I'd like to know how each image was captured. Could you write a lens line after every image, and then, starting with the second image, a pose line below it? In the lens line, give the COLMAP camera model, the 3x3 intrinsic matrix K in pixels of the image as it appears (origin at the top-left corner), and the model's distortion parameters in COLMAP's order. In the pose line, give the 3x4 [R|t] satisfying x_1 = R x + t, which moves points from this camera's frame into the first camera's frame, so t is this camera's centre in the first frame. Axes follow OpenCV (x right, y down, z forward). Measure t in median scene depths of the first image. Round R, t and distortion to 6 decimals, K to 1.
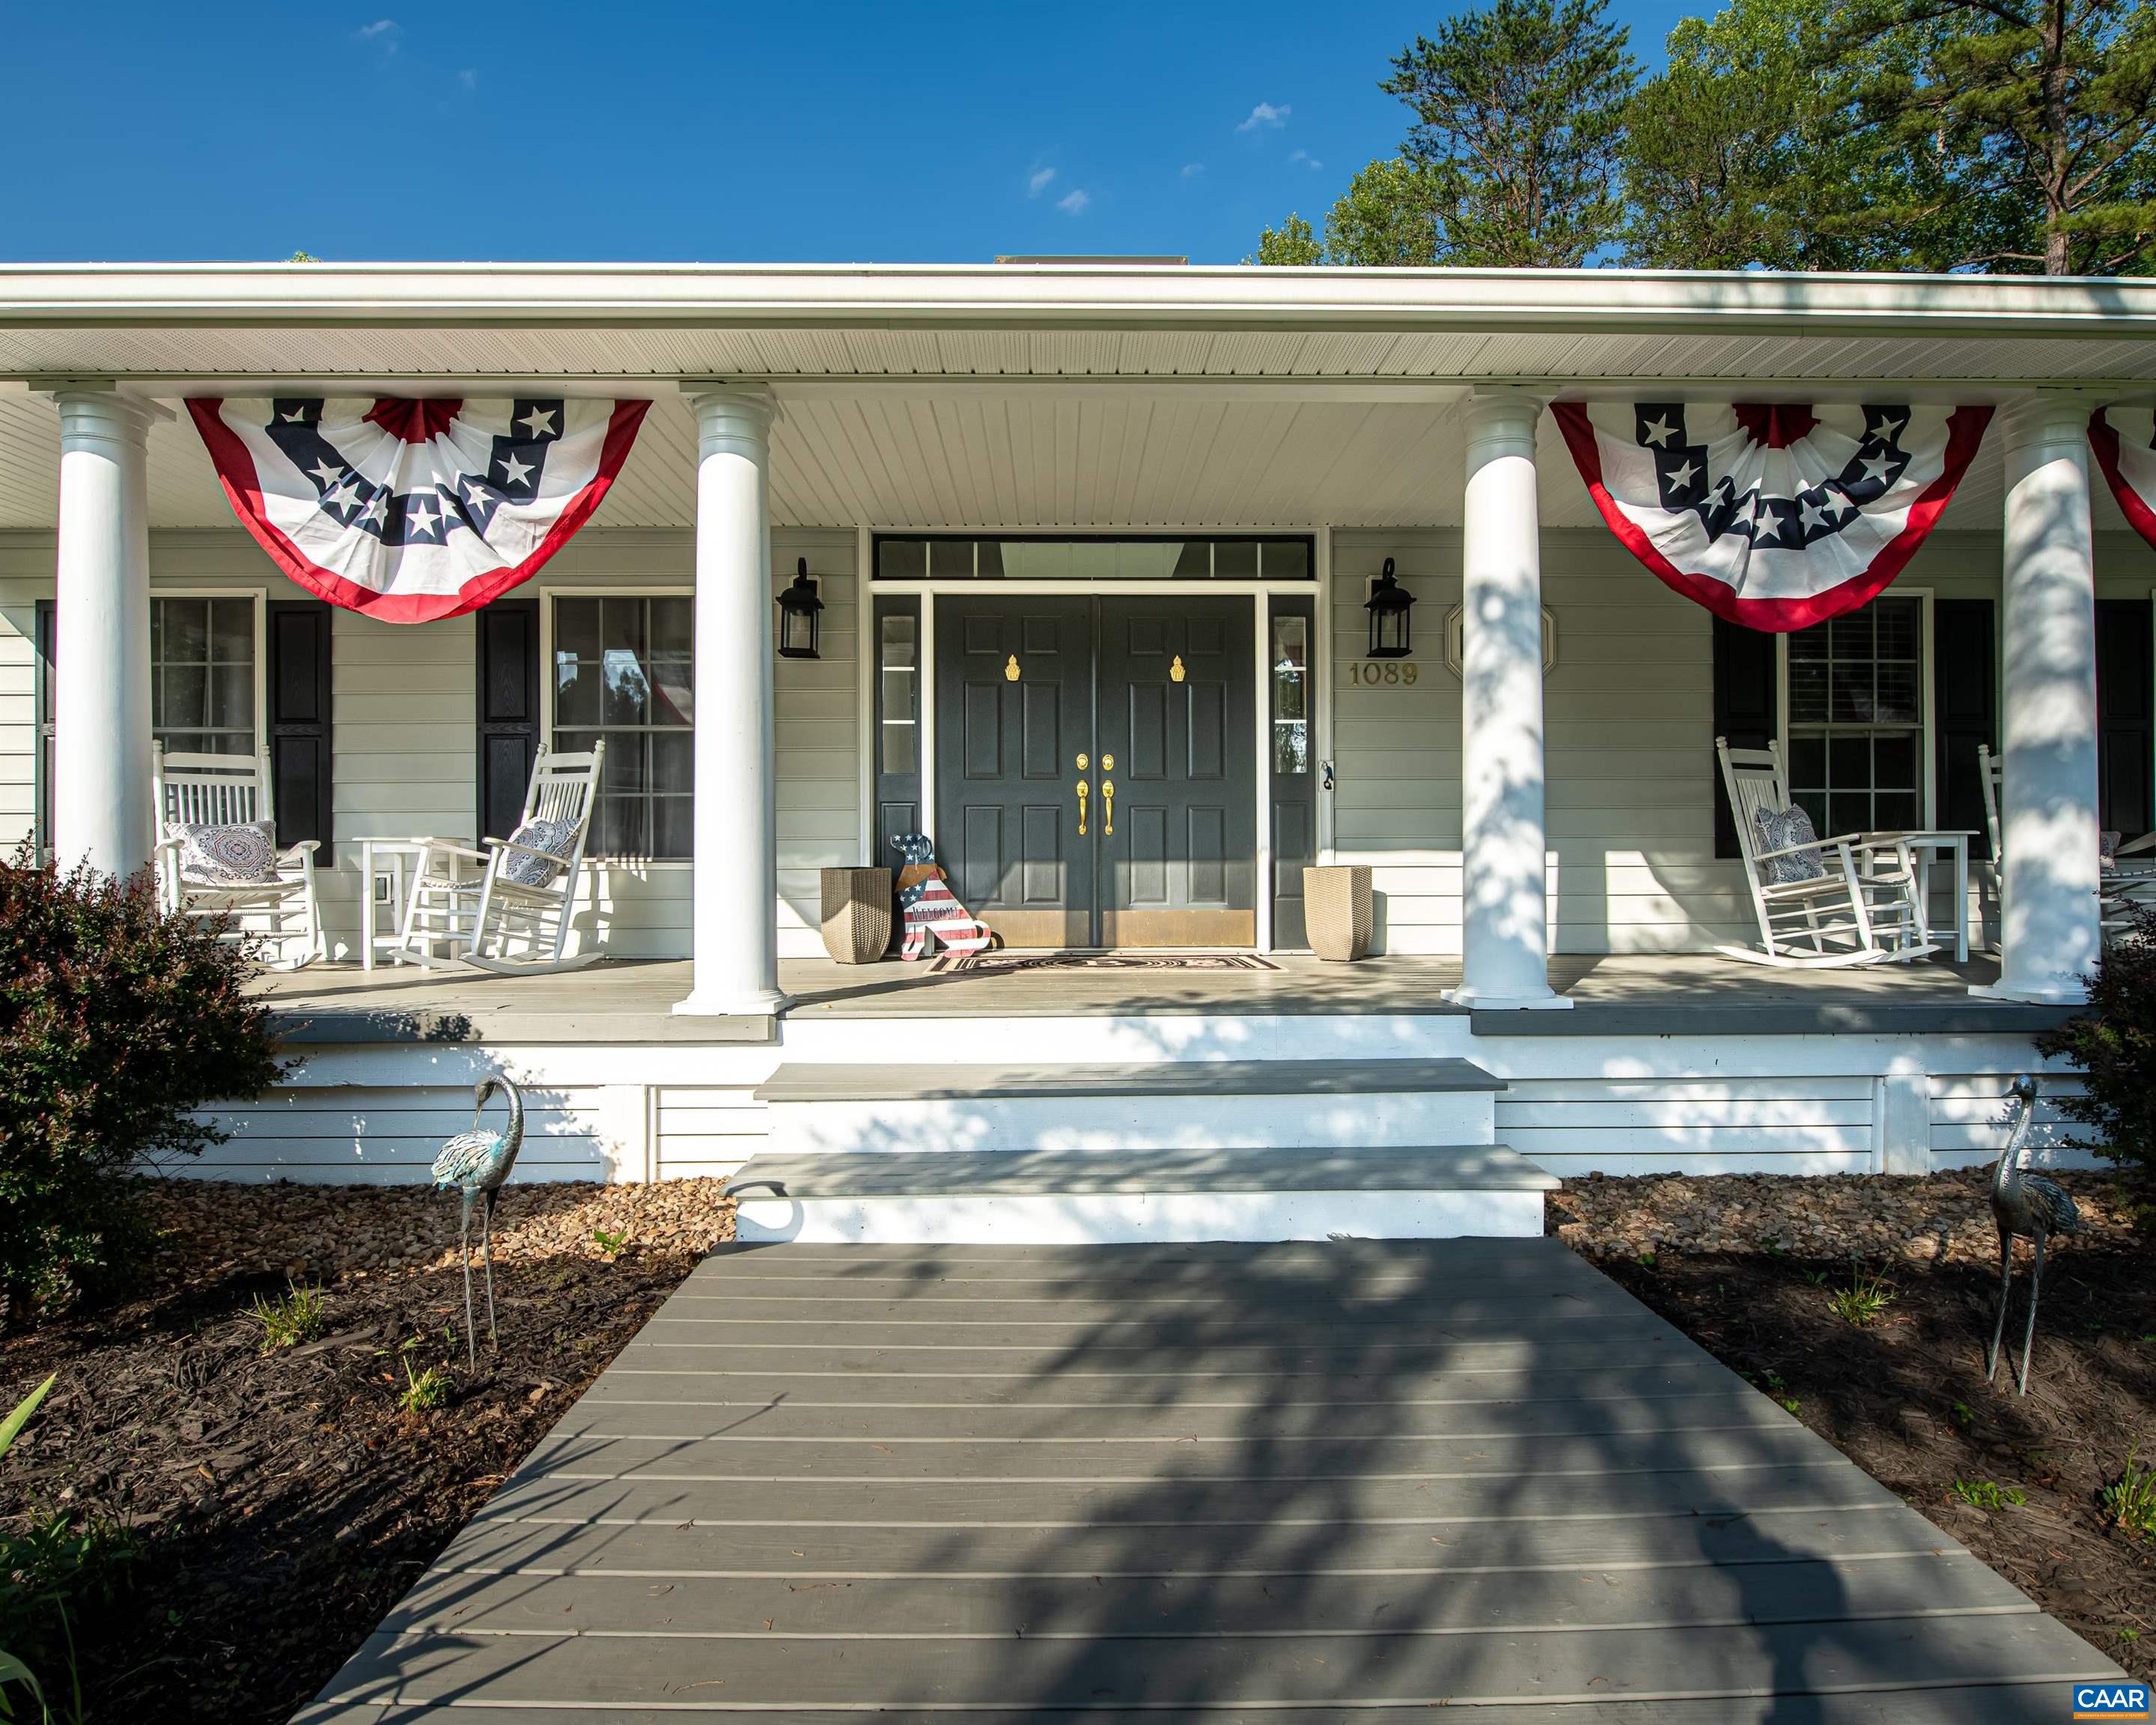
lens RADIAL K [[1238.4, 0, 1077.1], [0, 1238.4, 862.3], [0, 0, 1]] dist [-0.003057, -0.000518]
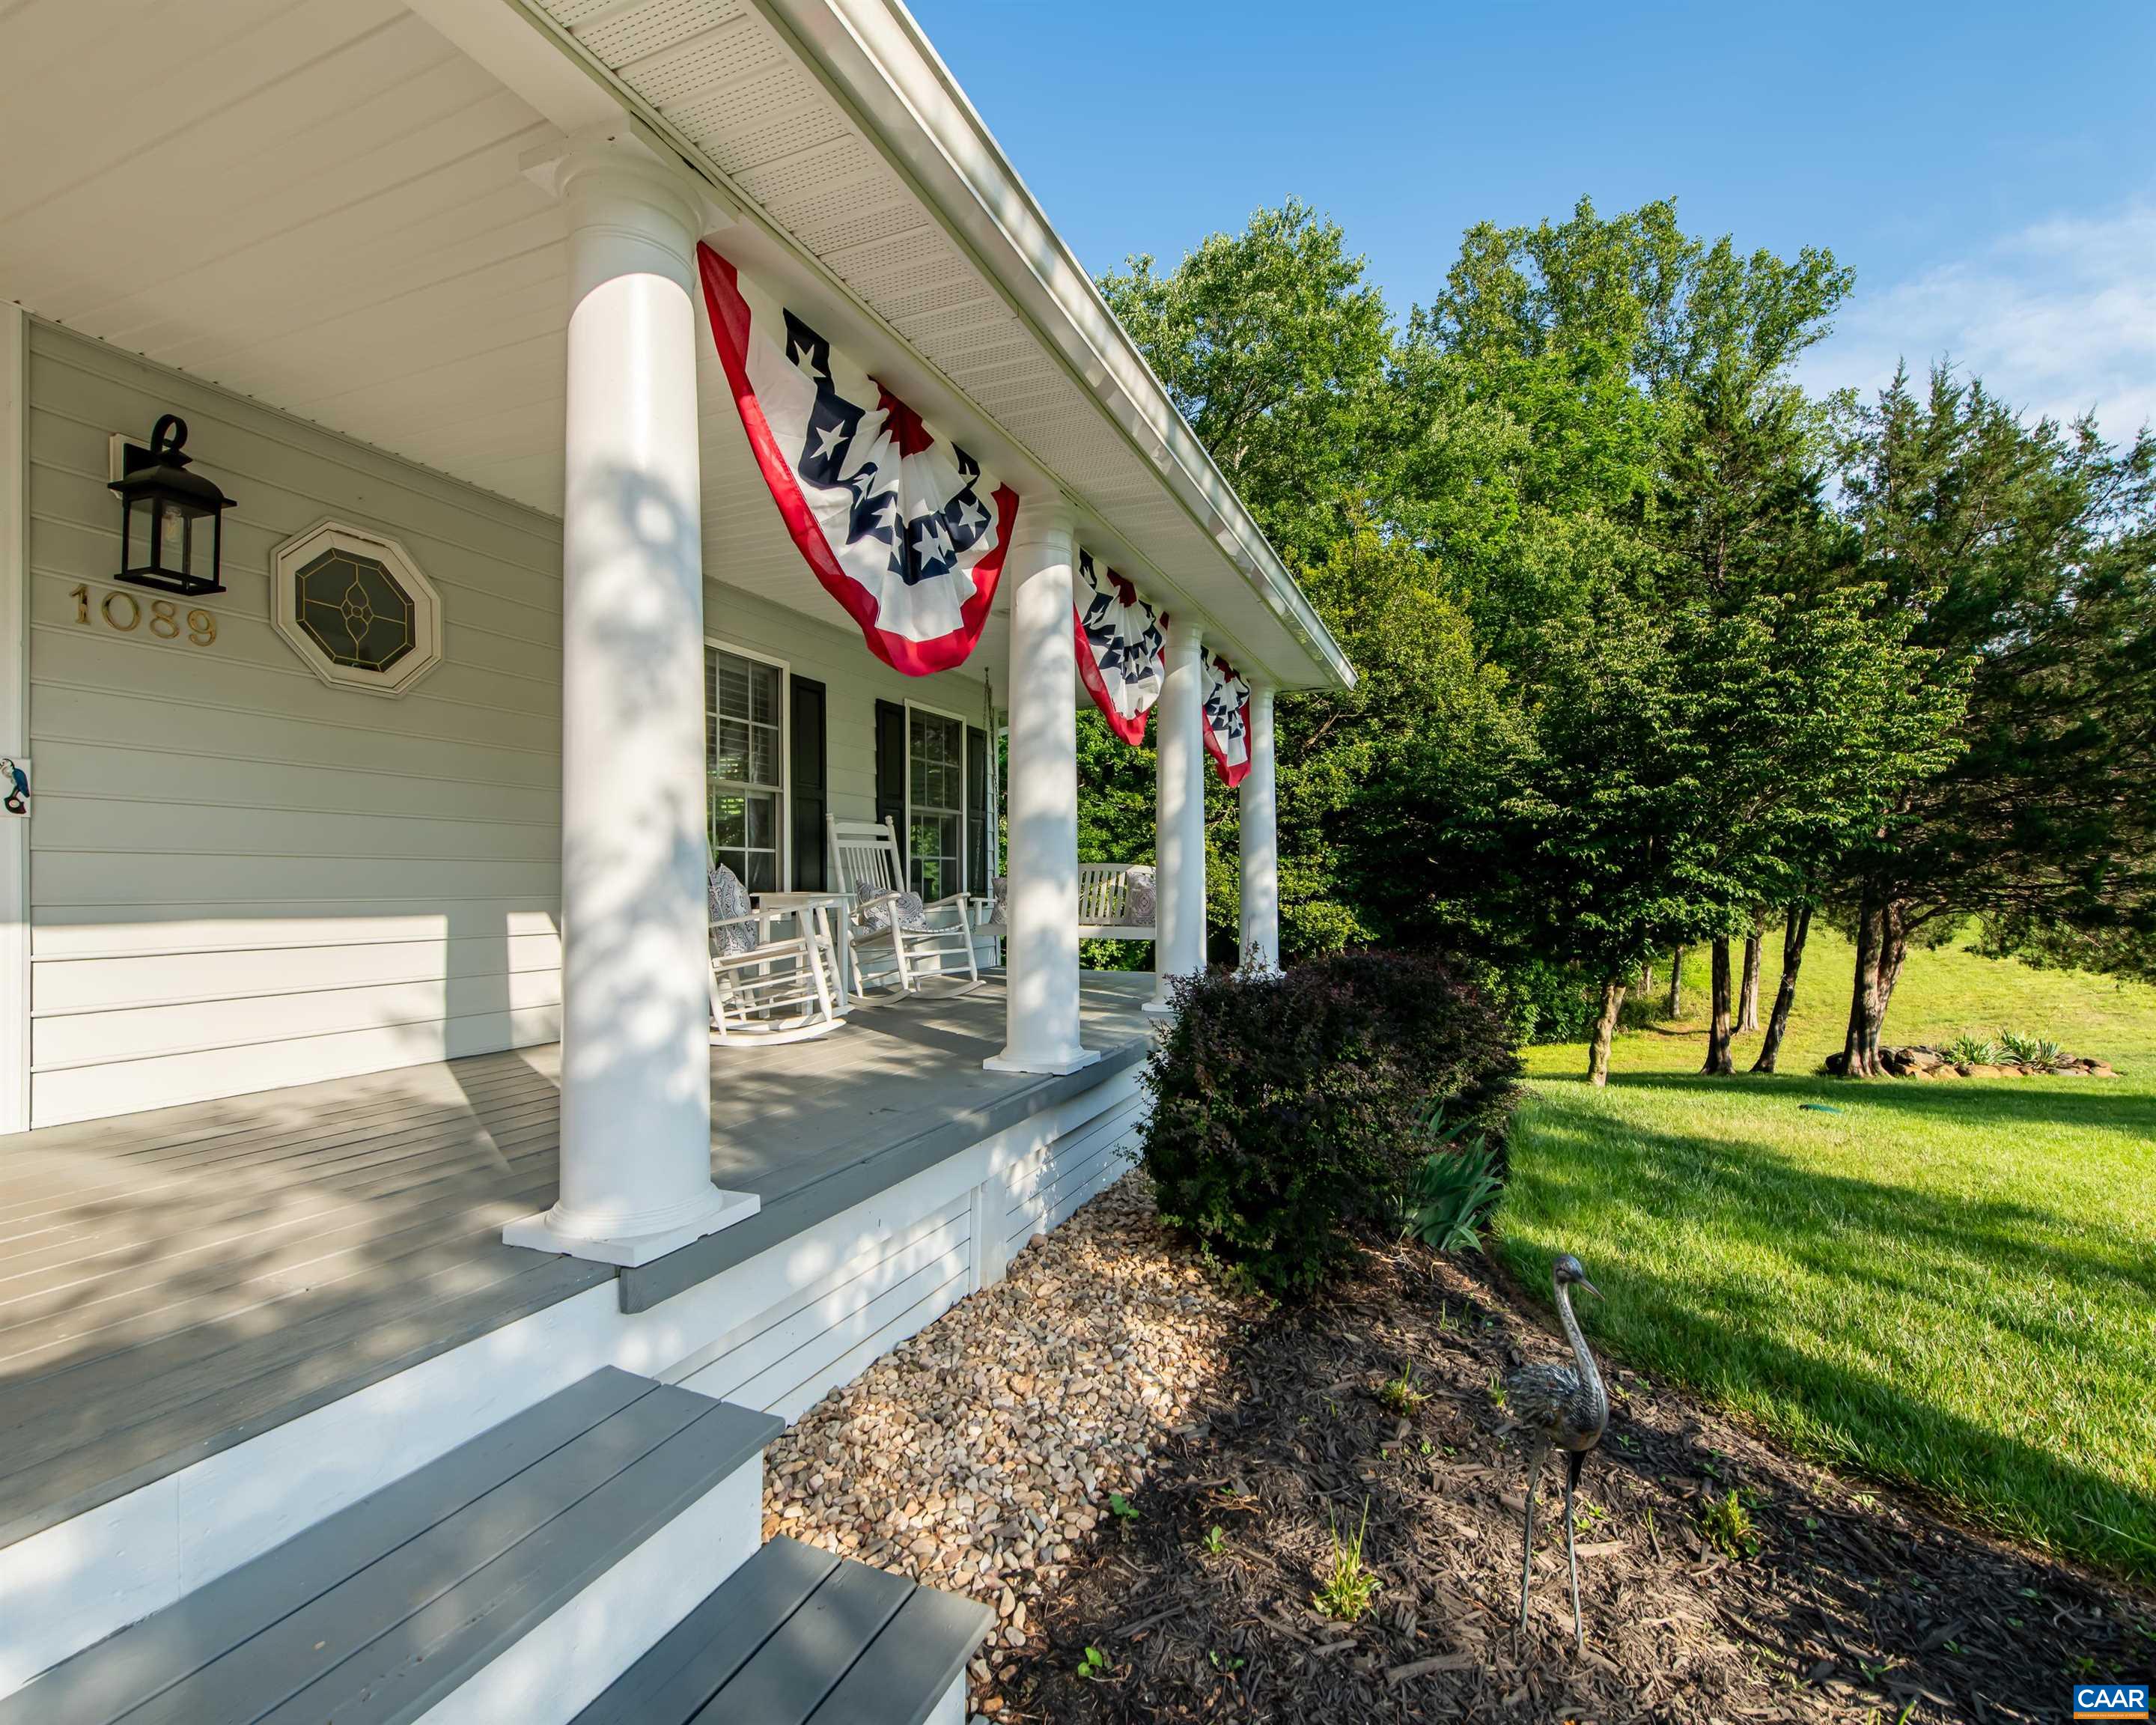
lens RADIAL K [[993.9, 0, 1076.2], [0, 993.9, 885.6], [0, 0, 1]] dist [-0.001189, -0.000460]
pose [[0.402694, 0.001951, 0.915333, 0.001413], [-0.004071, 0.999992, -0.000341, -0.042603], [-0.915326, -0.003589, 0.402698, 0.609695]]
